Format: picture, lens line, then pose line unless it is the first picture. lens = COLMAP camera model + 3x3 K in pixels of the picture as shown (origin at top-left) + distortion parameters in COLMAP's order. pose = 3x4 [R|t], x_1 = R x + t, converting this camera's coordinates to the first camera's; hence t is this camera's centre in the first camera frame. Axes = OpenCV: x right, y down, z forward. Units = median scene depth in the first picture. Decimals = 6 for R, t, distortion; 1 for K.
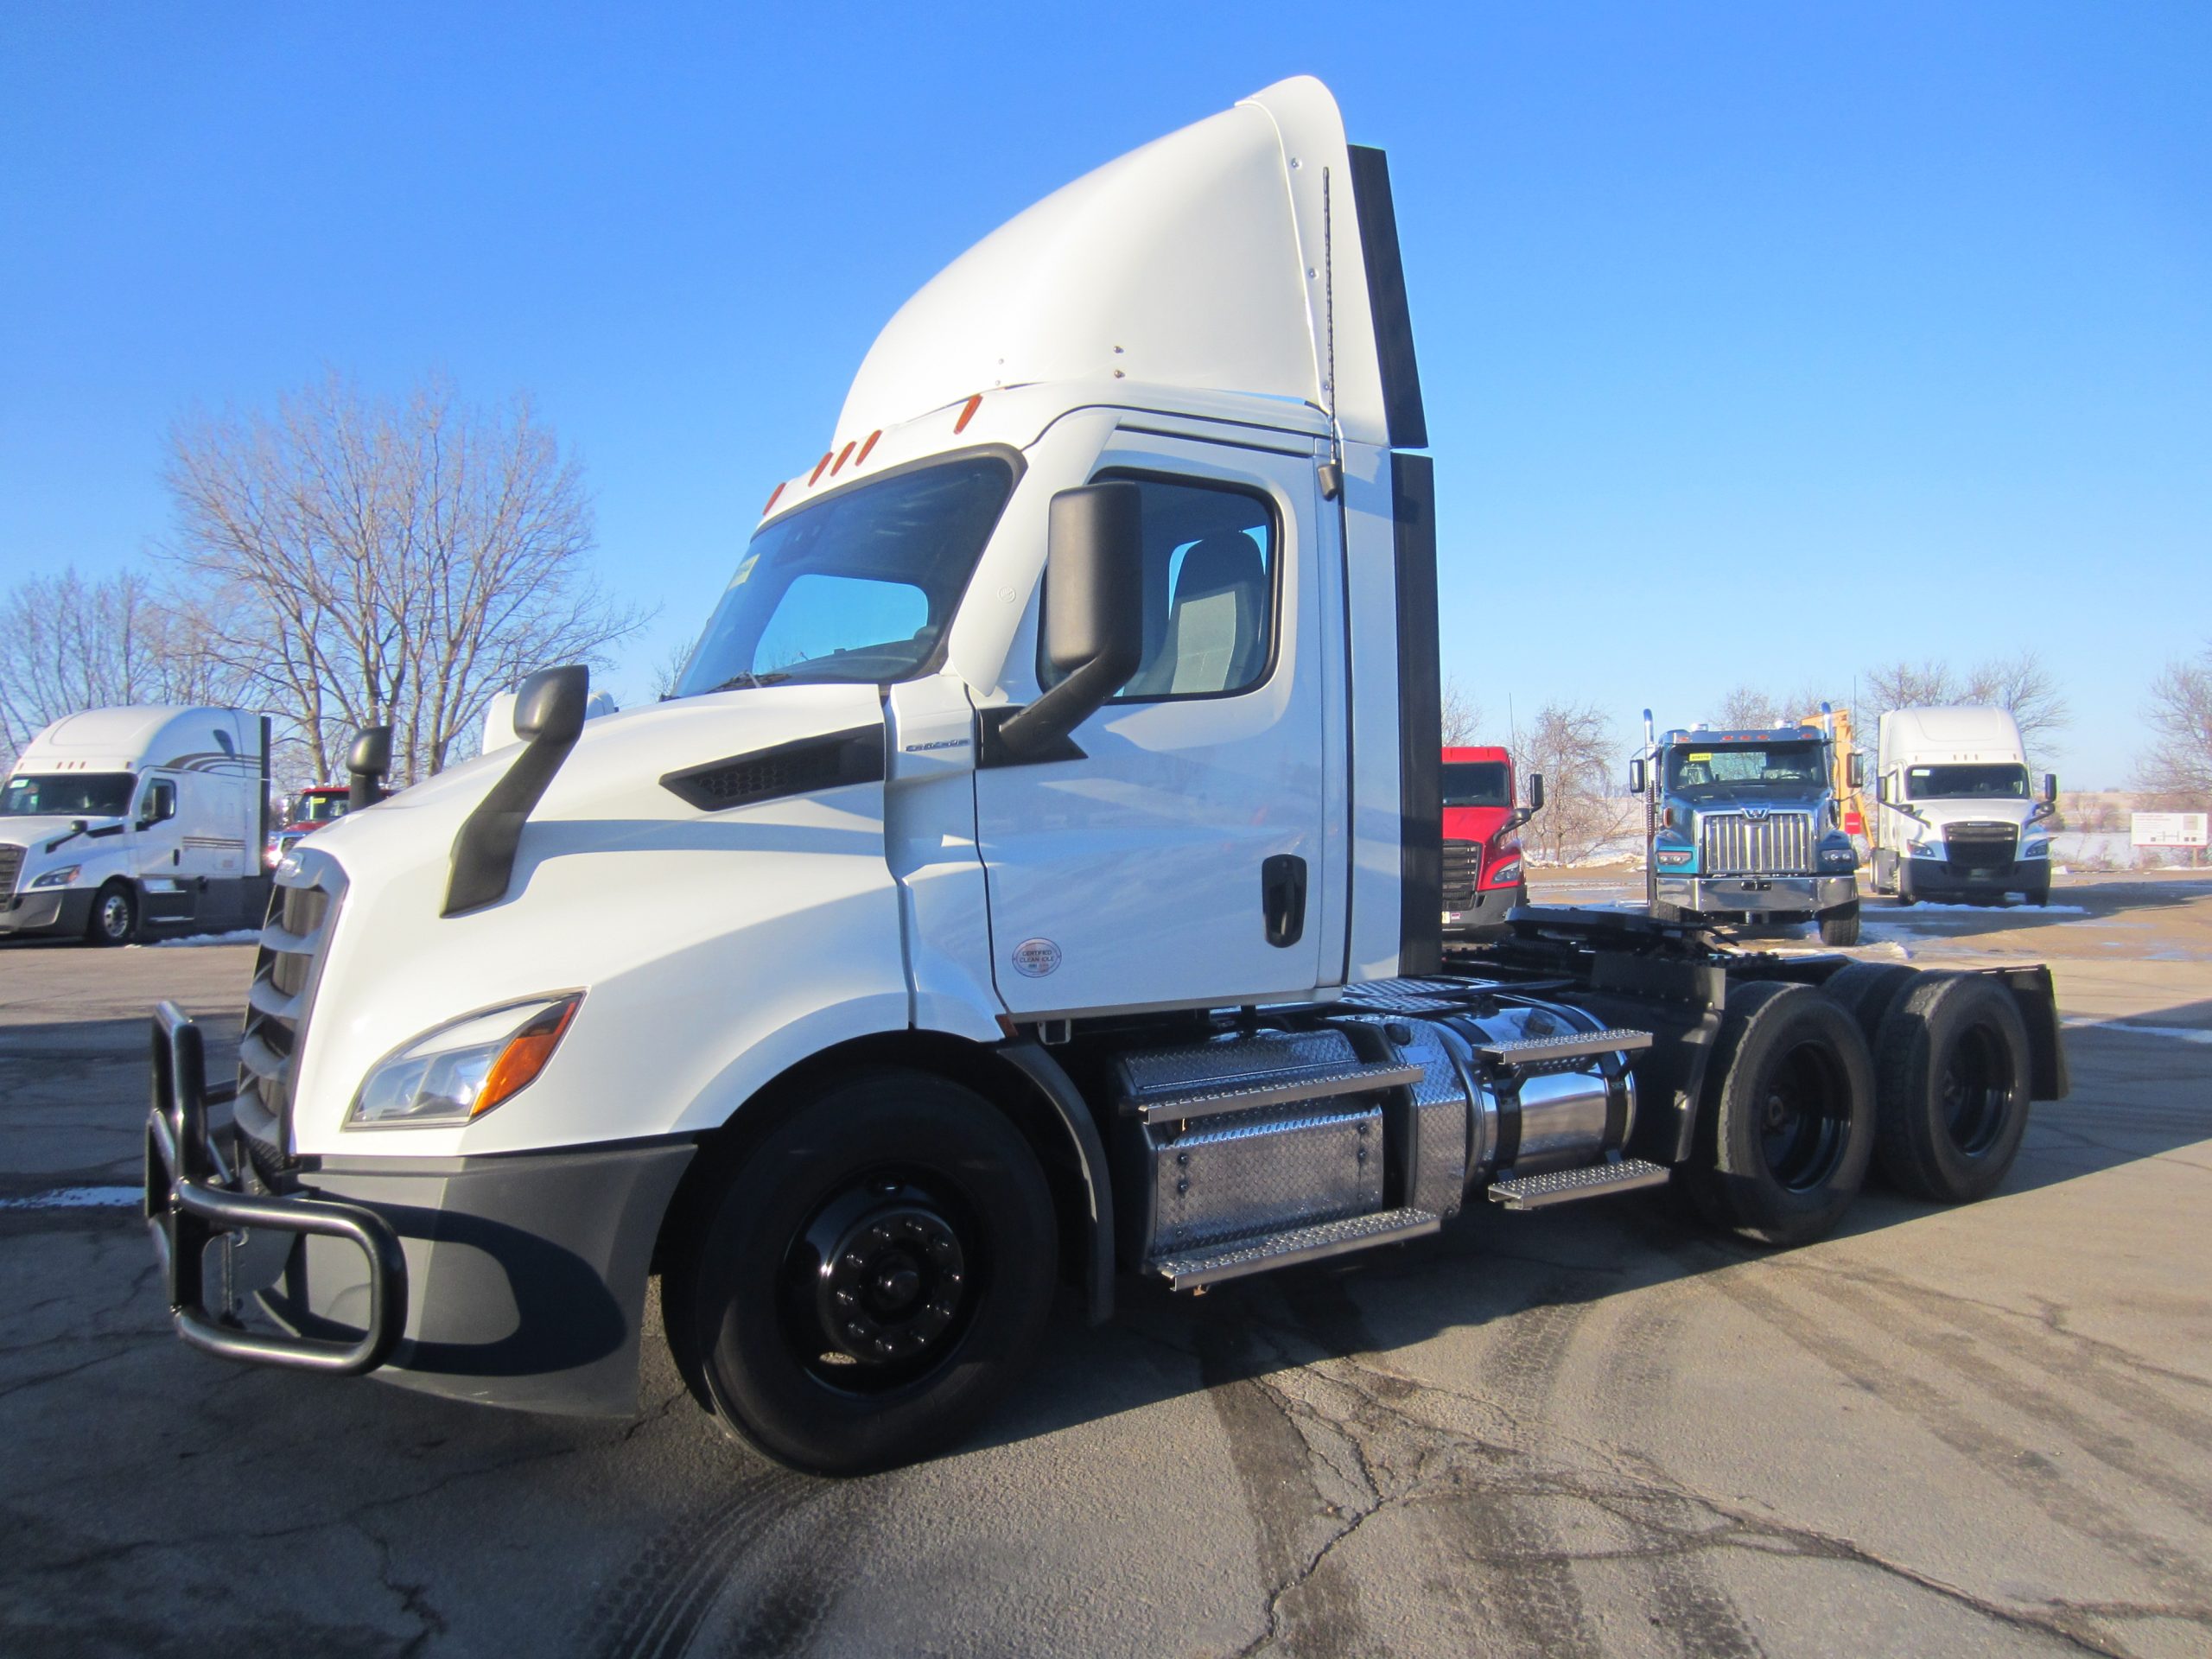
lens RADIAL K [[1636.8, 0, 1106.0], [0, 1636.8, 829.5], [0, 0, 1]] dist [-0.010910, -0.001671]
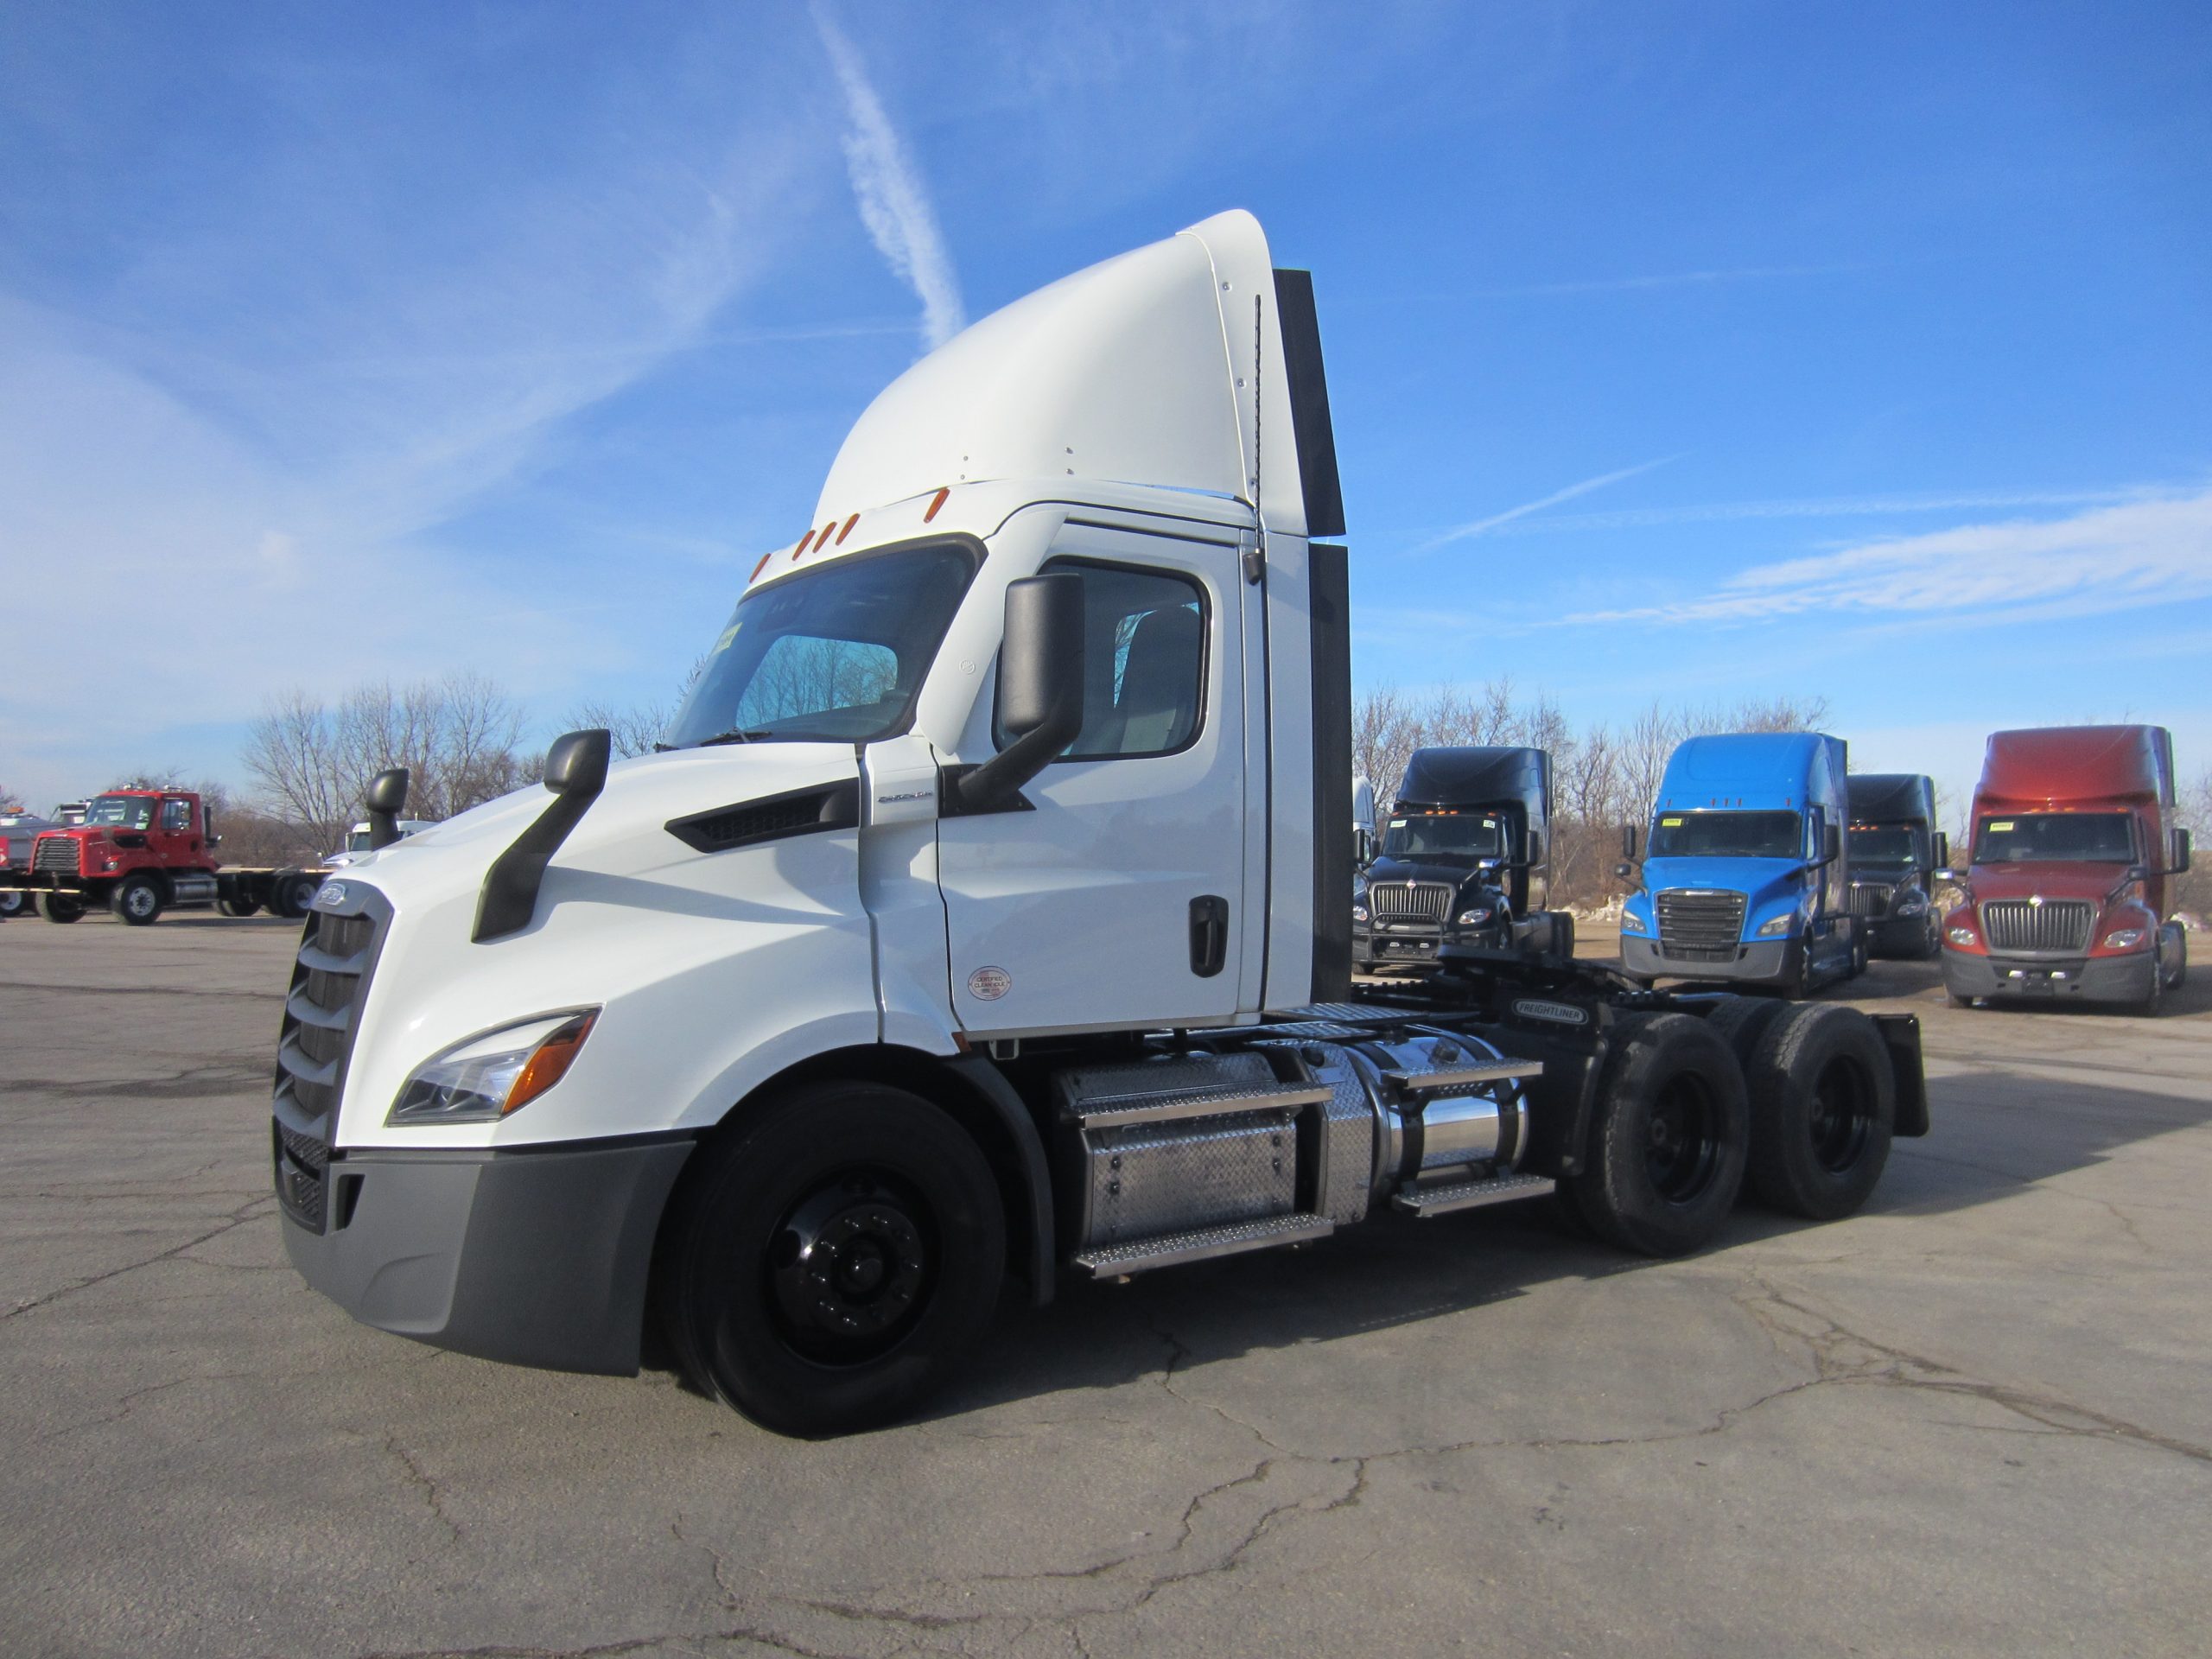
lens RADIAL K [[1693.8, 0, 1106.0], [0, 1693.8, 829.5], [0, 0, 1]] dist [-0.013240, -0.004367]
pose [[0.999835, 0.010908, 0.014545, 0.018768], [-0.010558, 0.999657, -0.023964, -0.002107], [-0.014801, 0.023807, 0.999607, -0.170903]]
